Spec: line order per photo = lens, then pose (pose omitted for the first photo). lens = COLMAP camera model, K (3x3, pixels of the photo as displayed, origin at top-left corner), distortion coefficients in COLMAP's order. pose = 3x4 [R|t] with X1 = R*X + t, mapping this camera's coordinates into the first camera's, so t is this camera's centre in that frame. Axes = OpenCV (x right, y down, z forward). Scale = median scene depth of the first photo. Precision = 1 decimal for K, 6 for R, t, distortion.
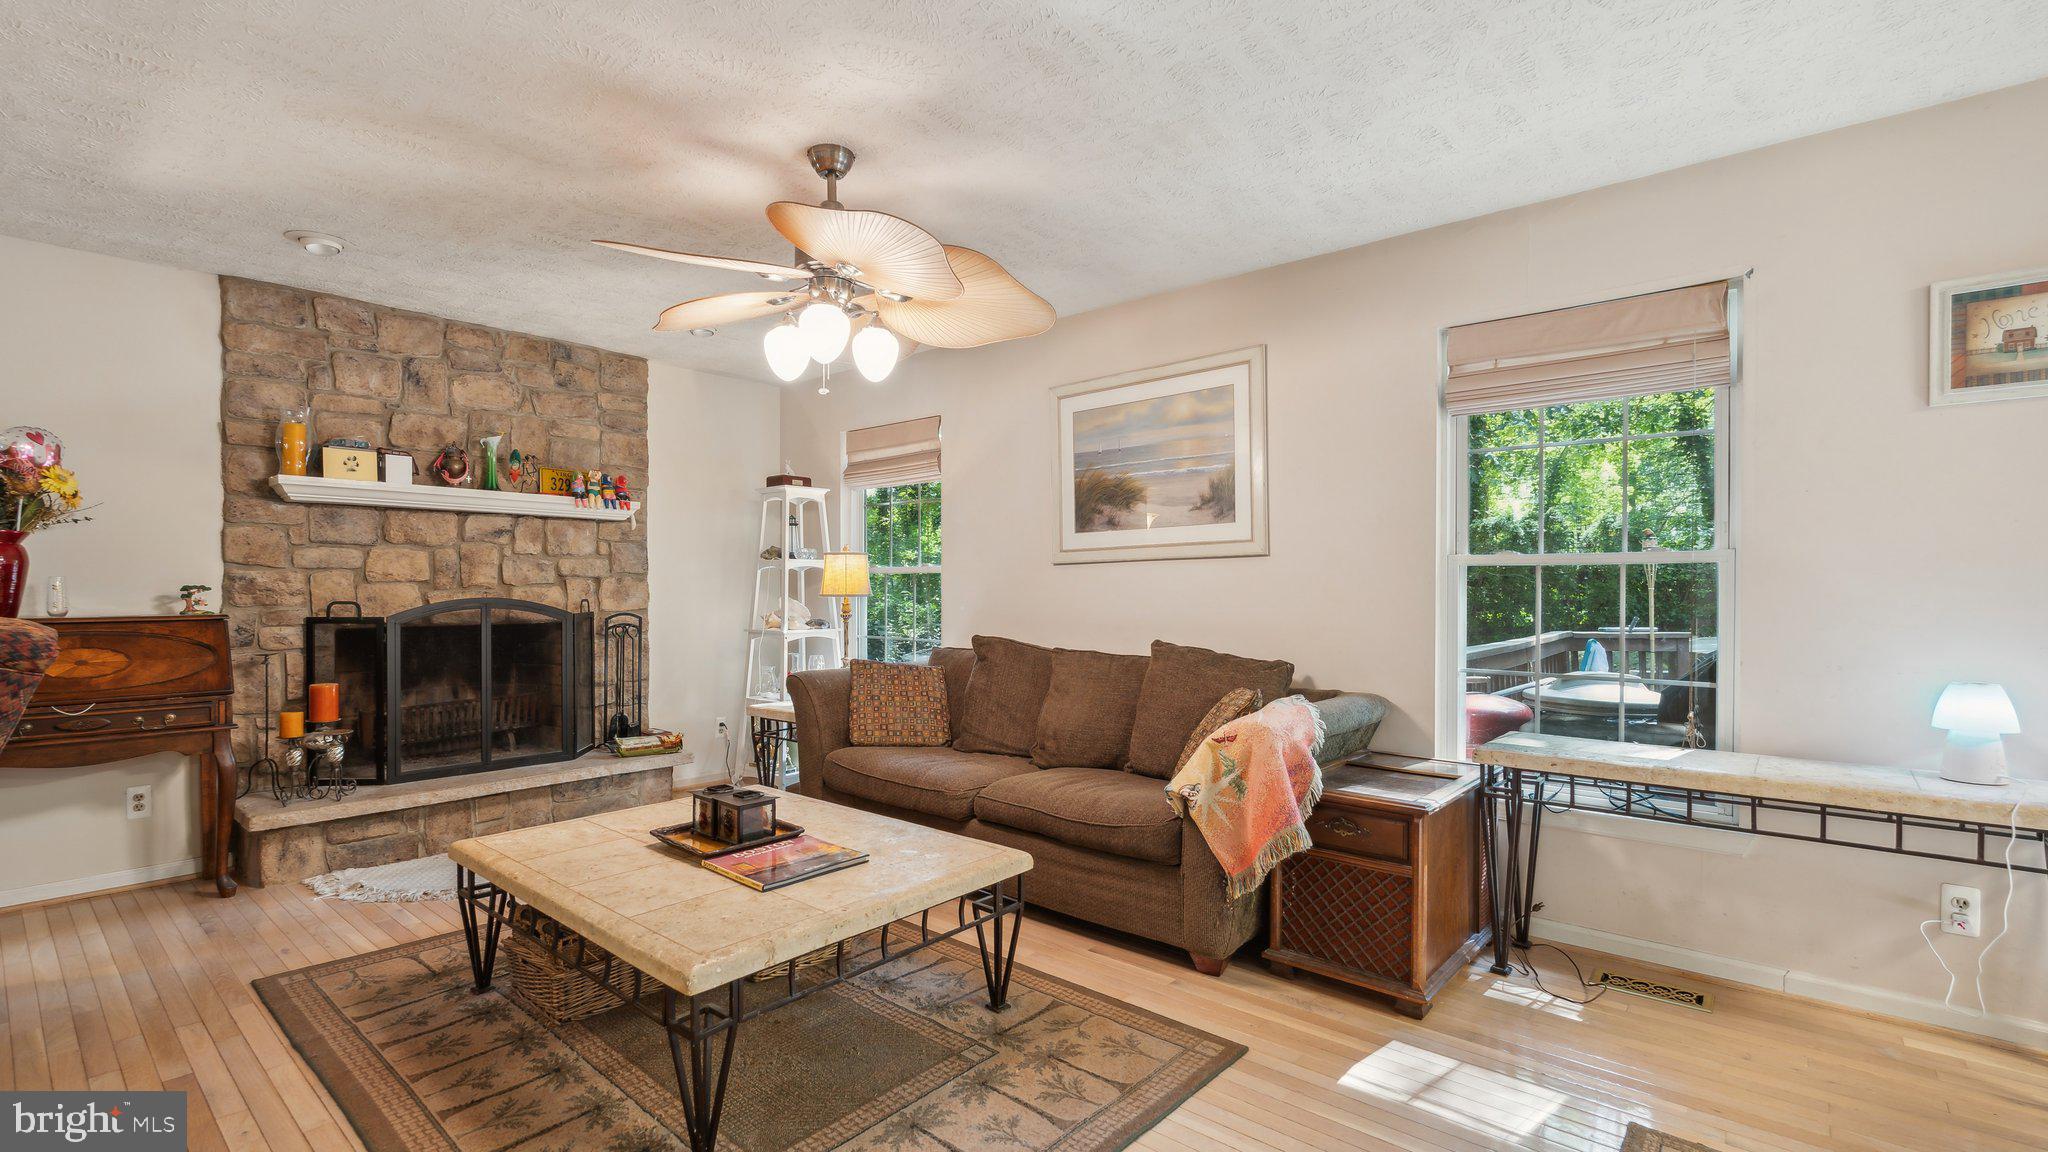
lens RADIAL K [[921.2, 0, 1023.7], [0, 921.2, 594.1], [0, 0, 1]] dist [0.001765, 0.000246]
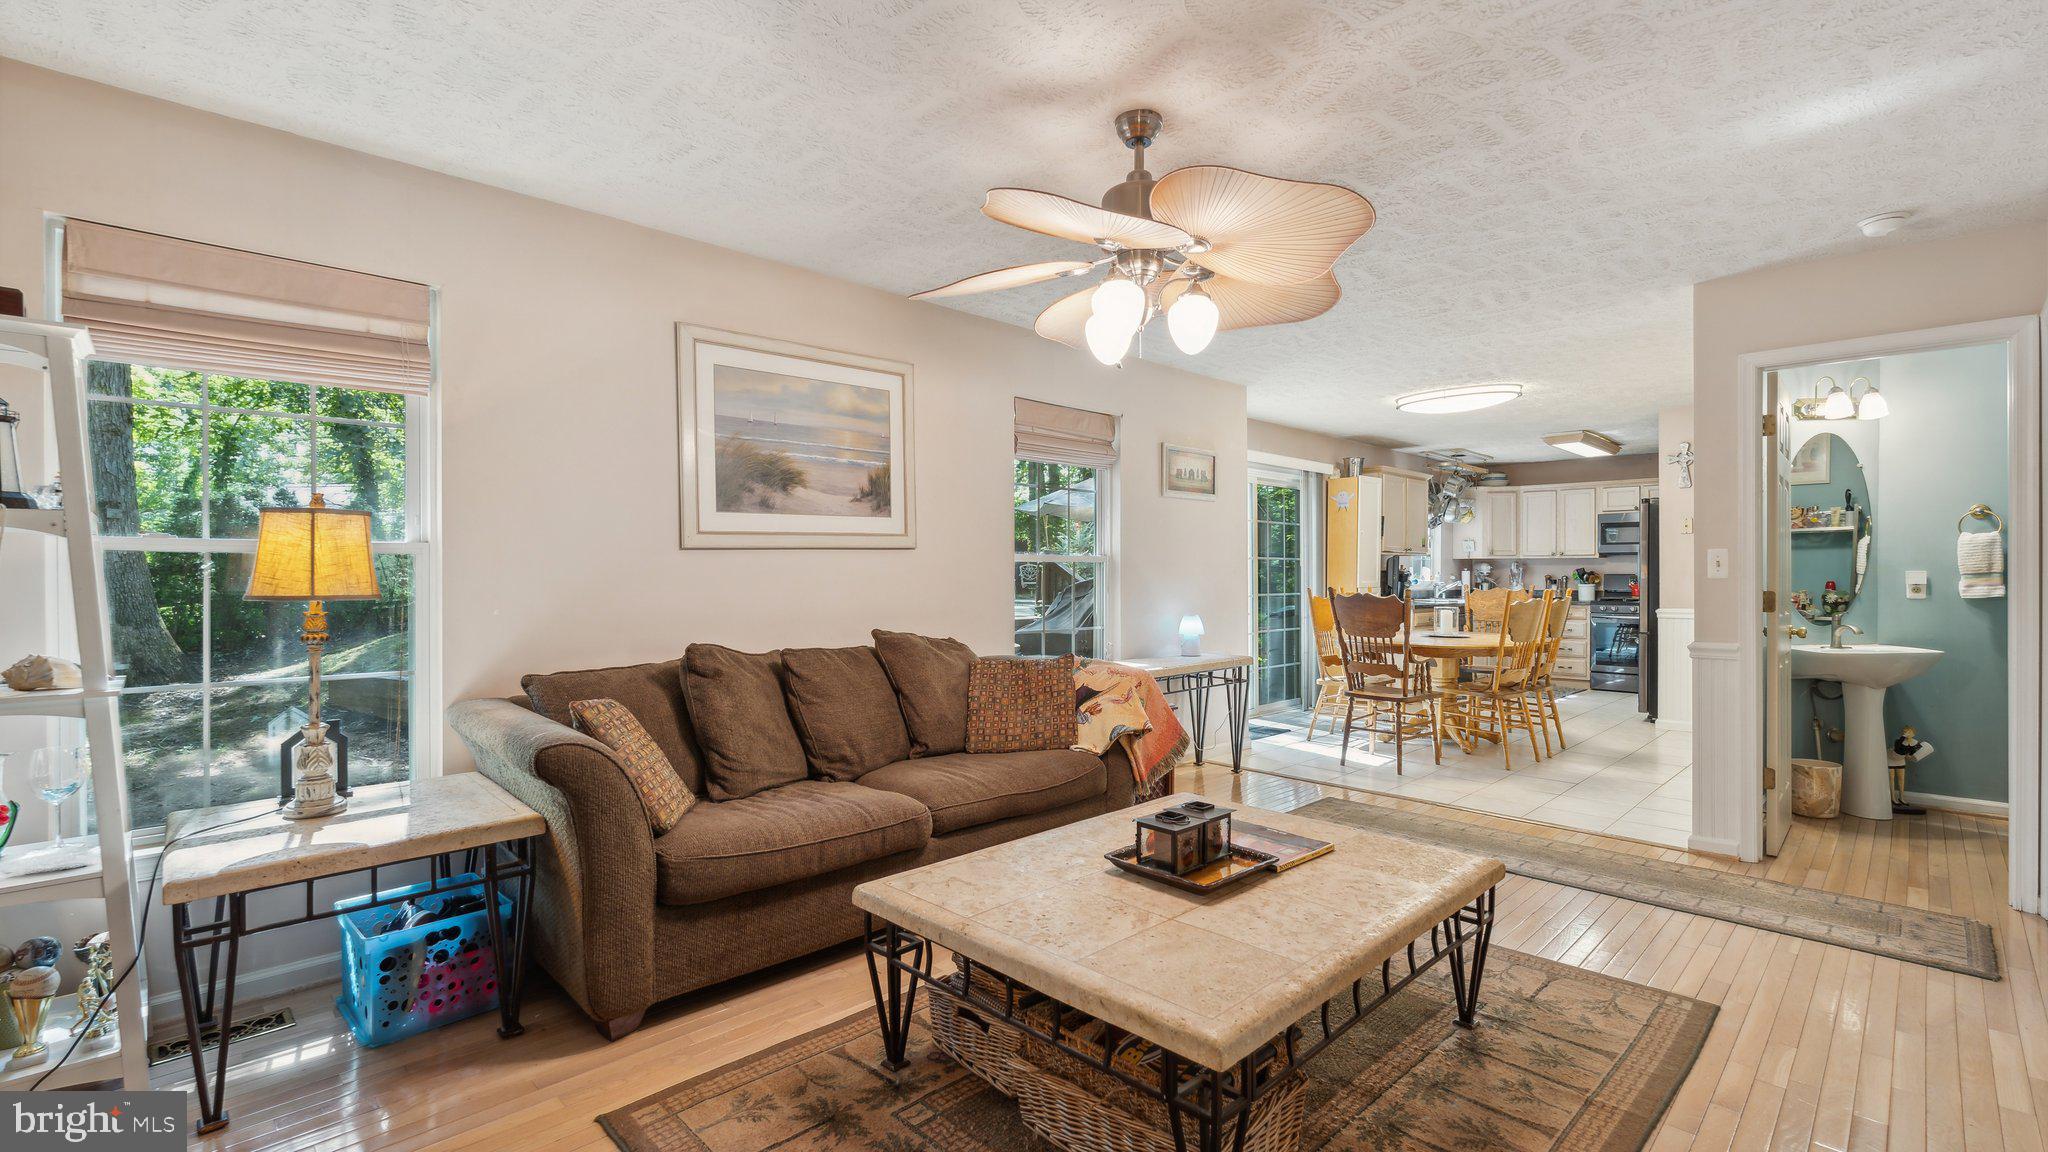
lens RADIAL K [[906.8, 0, 1022.0], [0, 906.8, 567.1], [0, 0, 1]] dist [0.000605, 0.000187]
pose [[0.078545, 0.008180, 0.996877, -0.803075], [0.010810, 0.999901, -0.009057, -0.007097], [-0.996852, 0.011488, 0.078449, 0.735174]]
